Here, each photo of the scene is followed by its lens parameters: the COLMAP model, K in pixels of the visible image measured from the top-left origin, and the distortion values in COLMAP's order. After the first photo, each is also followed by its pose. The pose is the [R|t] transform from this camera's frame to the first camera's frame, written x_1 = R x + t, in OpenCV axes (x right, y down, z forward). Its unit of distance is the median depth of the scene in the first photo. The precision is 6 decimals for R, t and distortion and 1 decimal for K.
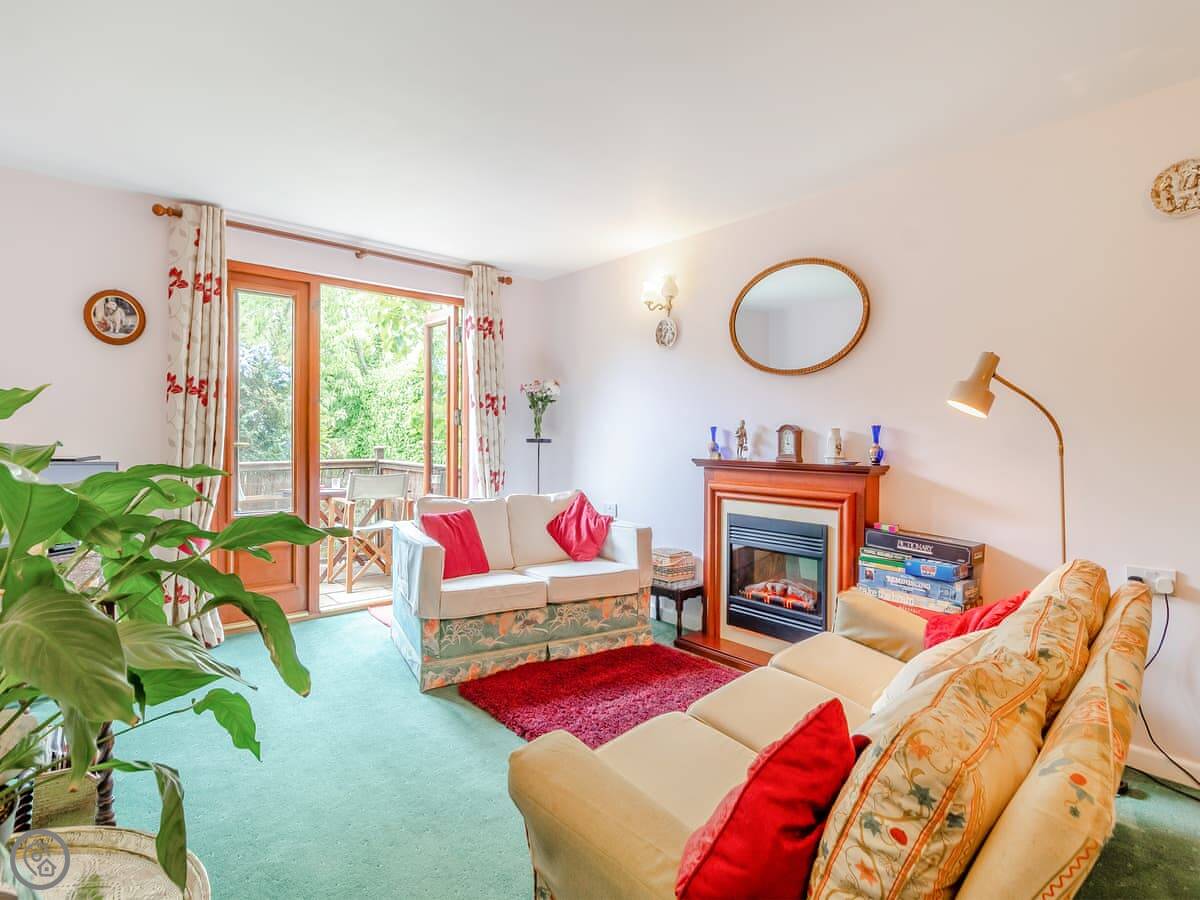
lens RADIAL K [[603.9, 0, 604.5], [0, 603.9, 438.4], [0, 0, 1]] dist [-0.002392, -0.000709]
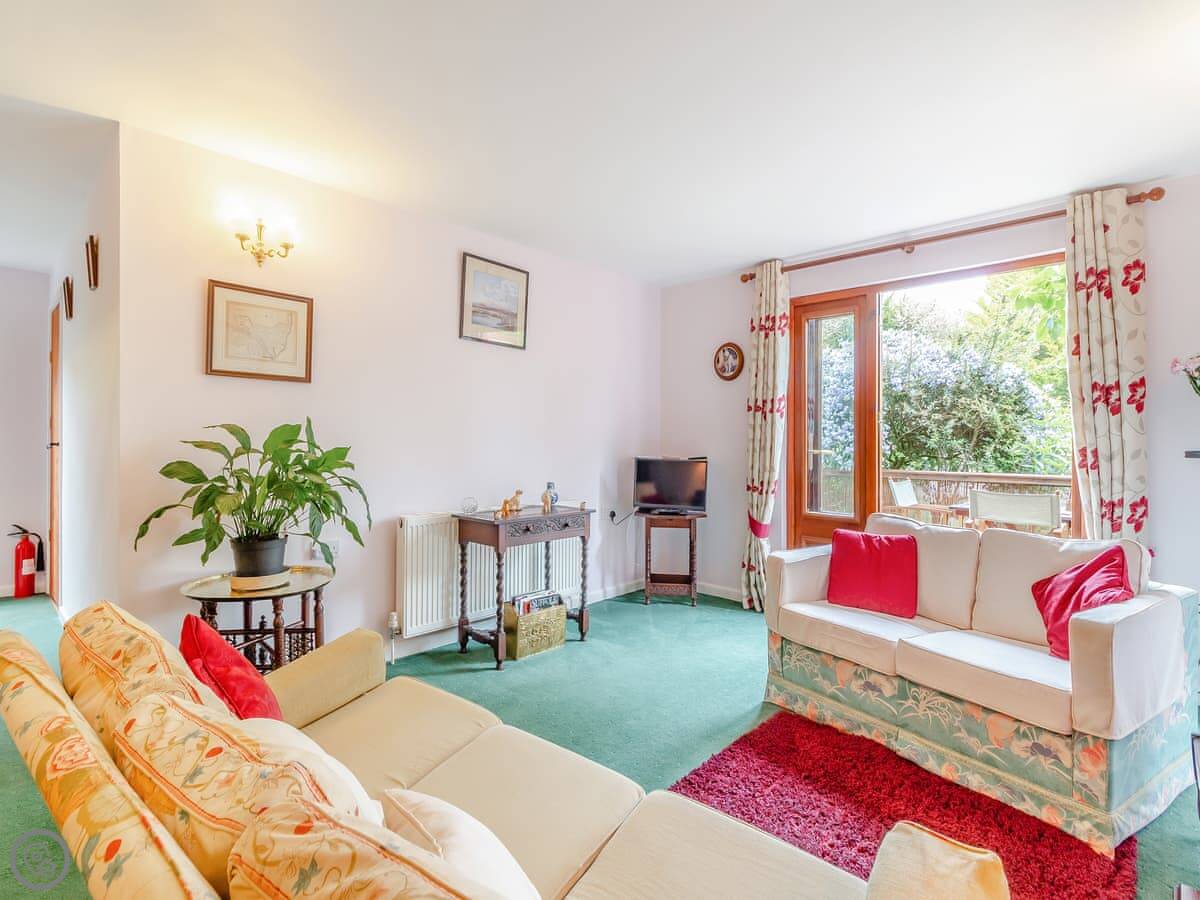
lens RADIAL K [[603.9, 0, 604.5], [0, 603.9, 438.4], [0, 0, 1]] dist [-0.002392, -0.000709]
pose [[0.082496, -0.007664, -0.996562, 0.564312], [-0.010381, 0.999910, -0.008549, -0.001036], [0.996537, 0.011050, 0.082409, 0.546171]]
